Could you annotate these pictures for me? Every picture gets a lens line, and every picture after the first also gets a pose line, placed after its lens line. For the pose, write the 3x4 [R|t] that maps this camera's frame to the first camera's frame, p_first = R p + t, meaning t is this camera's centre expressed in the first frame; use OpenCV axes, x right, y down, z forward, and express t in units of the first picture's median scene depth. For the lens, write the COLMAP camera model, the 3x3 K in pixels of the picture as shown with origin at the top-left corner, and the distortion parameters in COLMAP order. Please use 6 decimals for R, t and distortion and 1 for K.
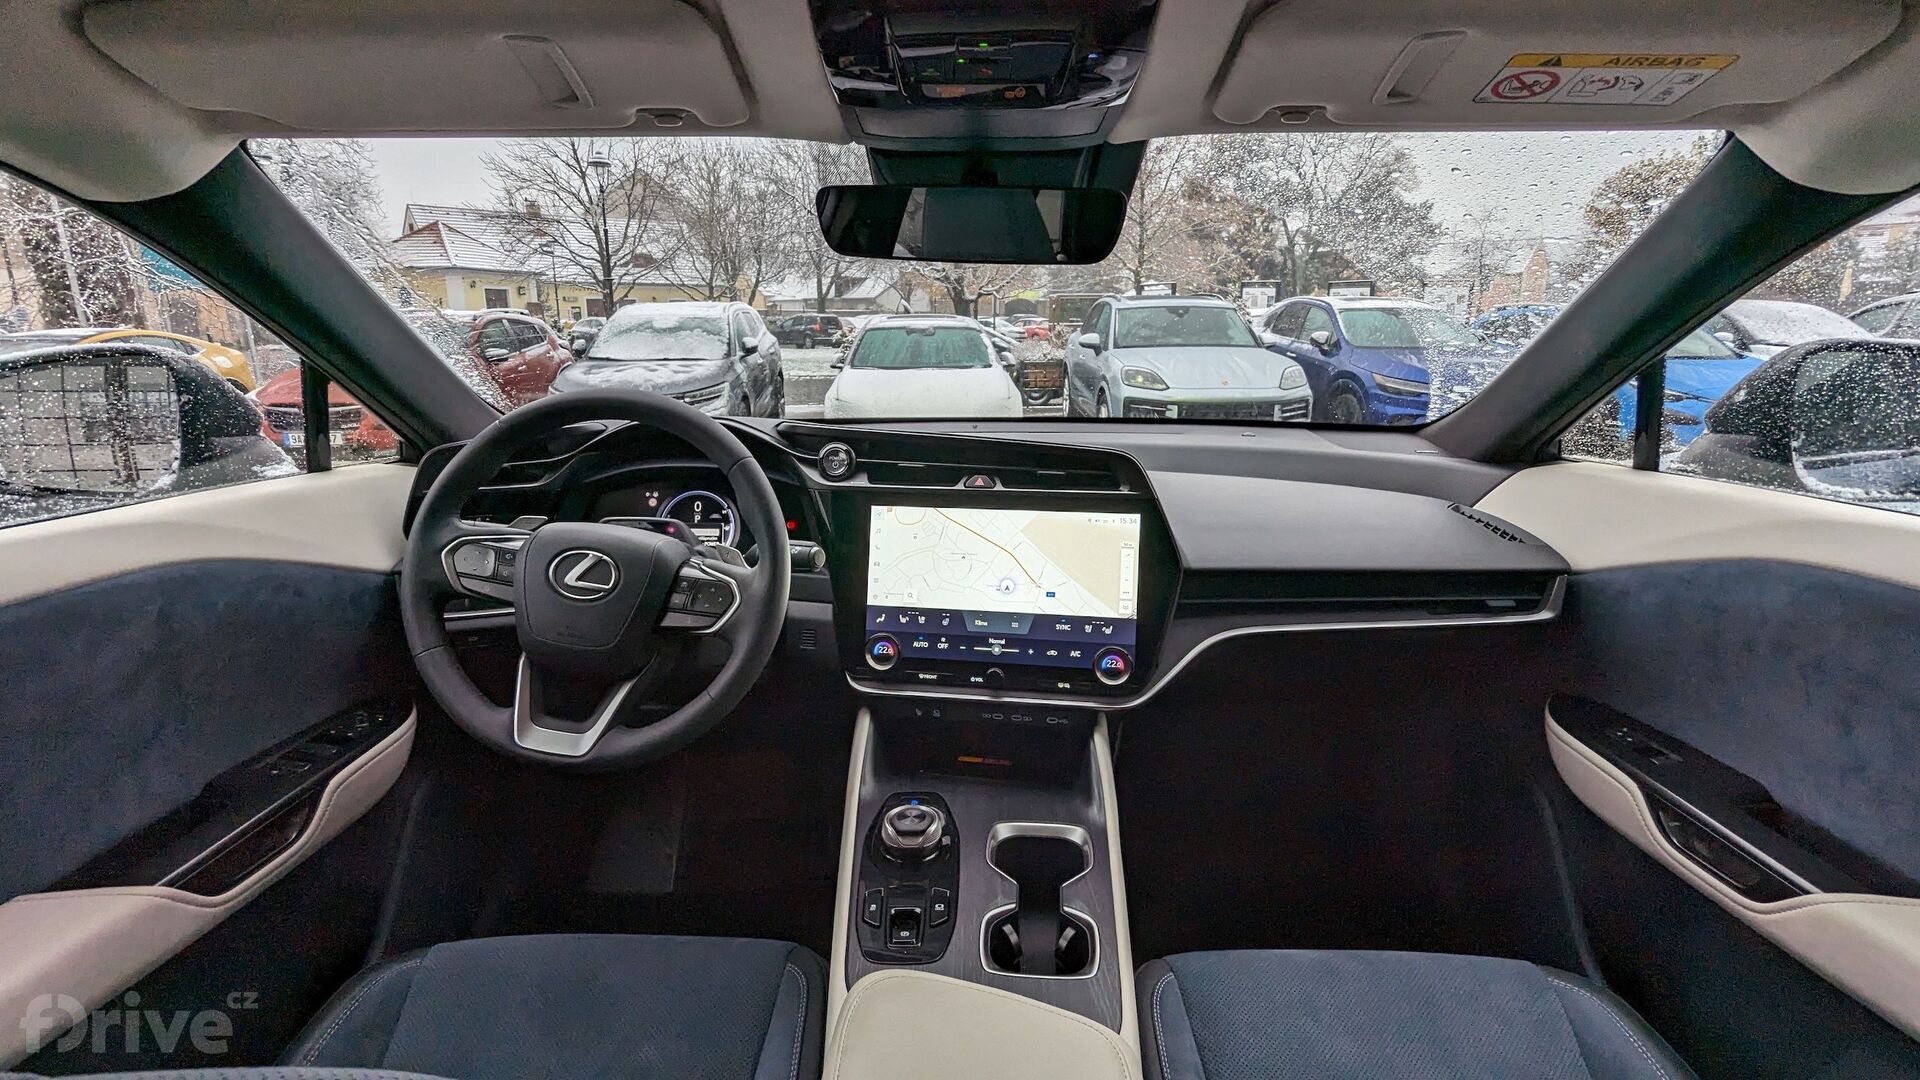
lens RADIAL K [[922.5, 0, 960.0], [0, 922.5, 540.0], [0, 0, 1]] dist [0.011445, -0.000241]
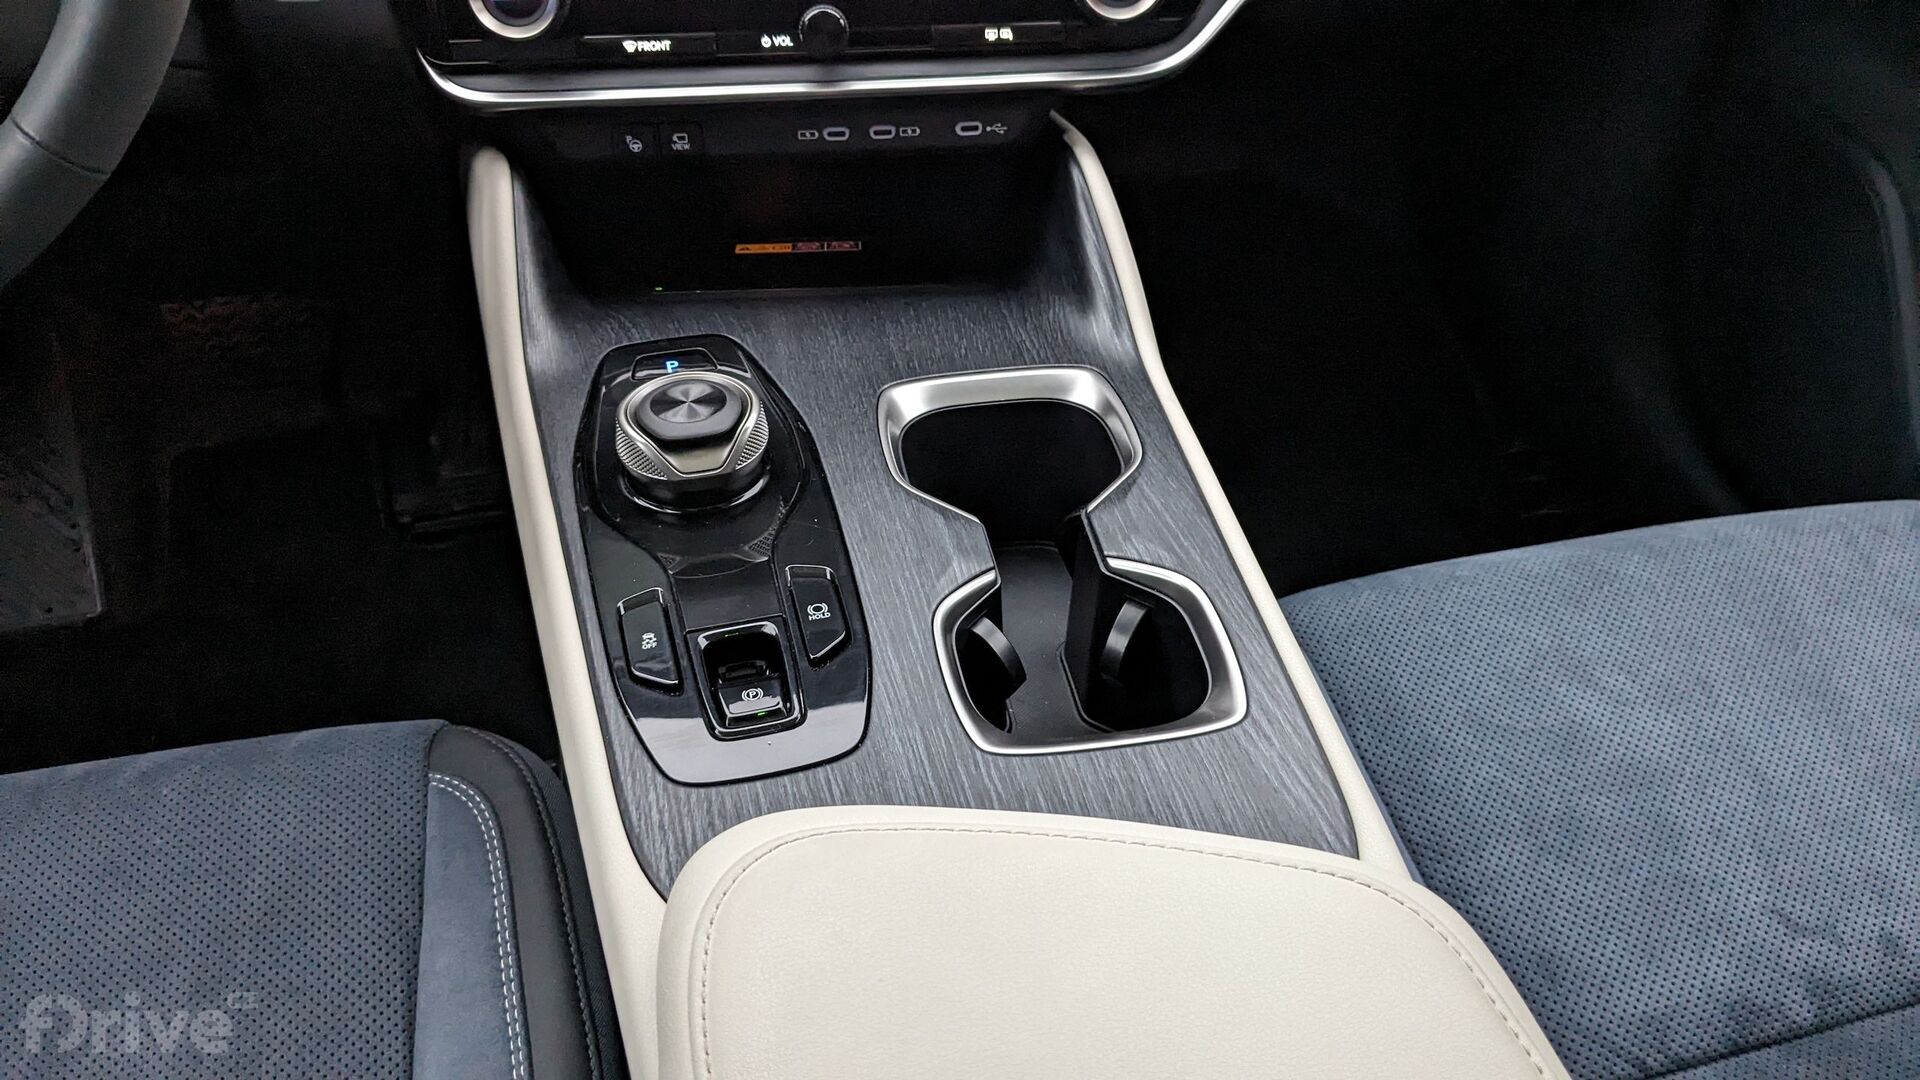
lens RADIAL K [[1557.8, 0, 960.0], [0, 1557.8, 540.0], [0, 0, 1]] dist [0.032959, -0.001835]
pose [[0.967781, -0.154671, 0.198689, -0.067778], [0.060932, 0.909499, 0.411216, 0.072685], [-0.244311, -0.385860, 0.889620, 0.298277]]
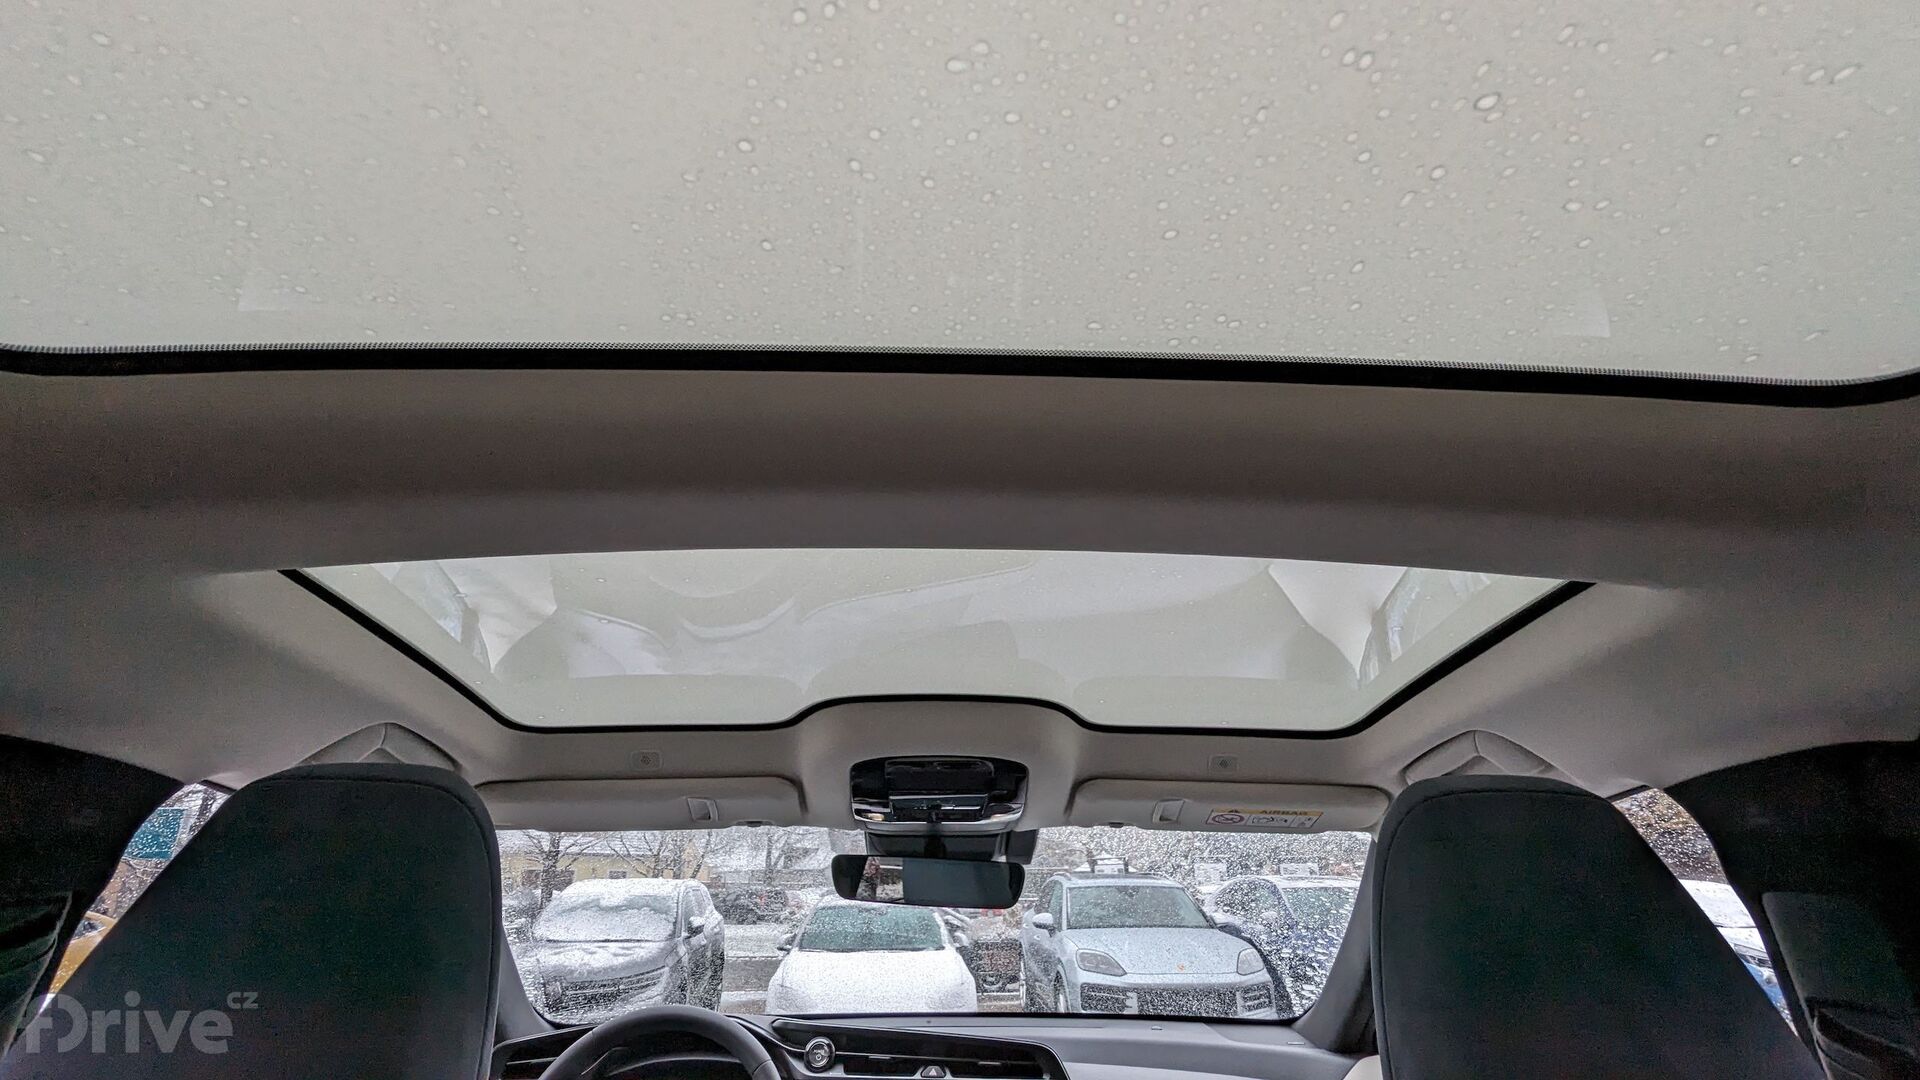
lens RADIAL K [[935.1, 0, 960.0], [0, 935.1, 540.0], [0, 0, 1]] dist [-0.003528, -0.000404]
pose [[0.998814, 0.019523, 0.044611, -0.013320], [0.008770, 0.829007, -0.559169, 0.046365], [-0.047900, 0.558897, 0.827853, -0.446328]]
